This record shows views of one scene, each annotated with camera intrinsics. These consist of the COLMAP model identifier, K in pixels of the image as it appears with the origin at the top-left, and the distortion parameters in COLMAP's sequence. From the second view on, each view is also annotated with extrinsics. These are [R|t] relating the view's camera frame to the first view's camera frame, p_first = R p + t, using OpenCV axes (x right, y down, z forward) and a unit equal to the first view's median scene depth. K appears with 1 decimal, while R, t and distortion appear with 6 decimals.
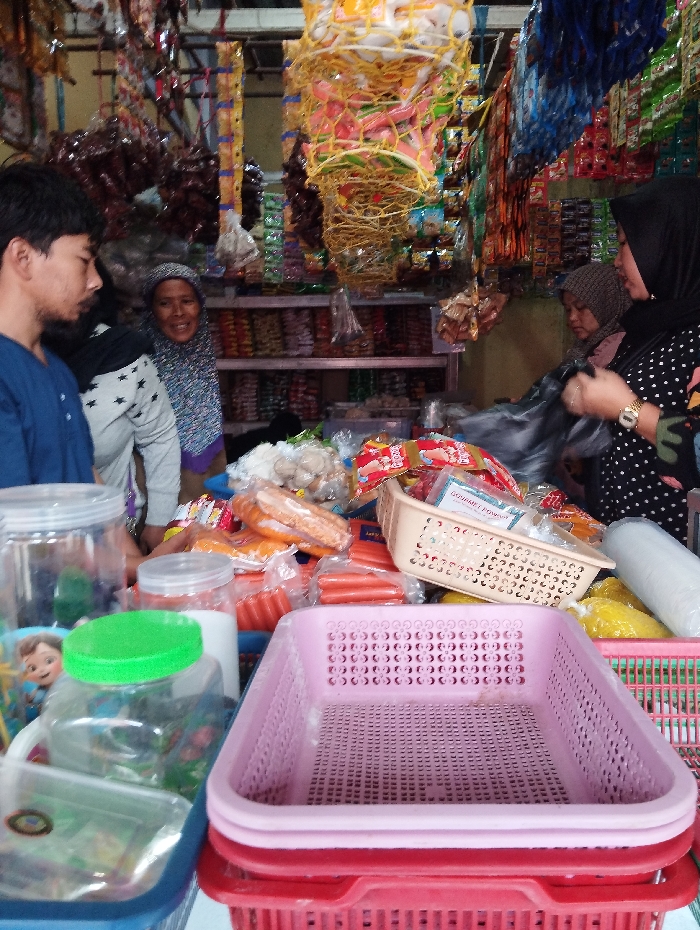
lens RADIAL K [[767.4, 0, 353.1], [0, 767.4, 475.1], [0, 0, 1]] dist [0.090184, -0.172298]
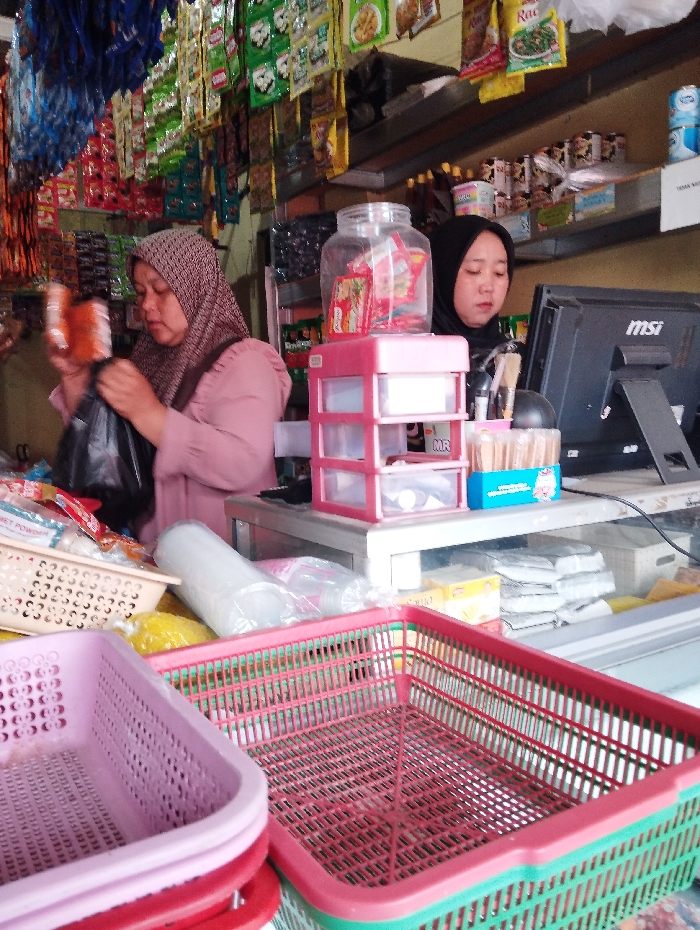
lens RADIAL K [[768.6, 0, 350.0], [0, 768.6, 465.0], [0, 0, 1]] dist [0.082846, -0.163274]
pose [[0.836111, -0.059886, 0.545282, 0.018887], [0.098446, 0.994266, -0.041756, 0.027610], [-0.539654, 0.088594, 0.837212, 0.052619]]
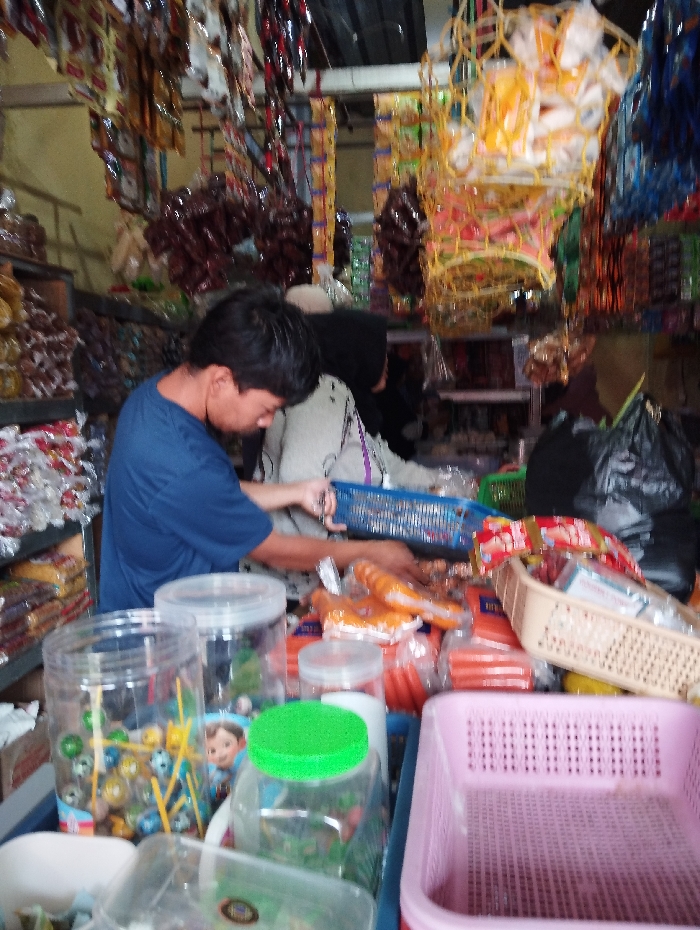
lens RADIAL K [[768.6, 0, 350.0], [0, 768.6, 465.0], [0, 0, 1]] dist [0.082846, -0.163274]
pose [[0.995510, 0.002957, -0.094614, -0.045540], [-0.006647, 0.999228, -0.038712, -0.049461], [0.094427, 0.039167, 0.994761, -0.042998]]
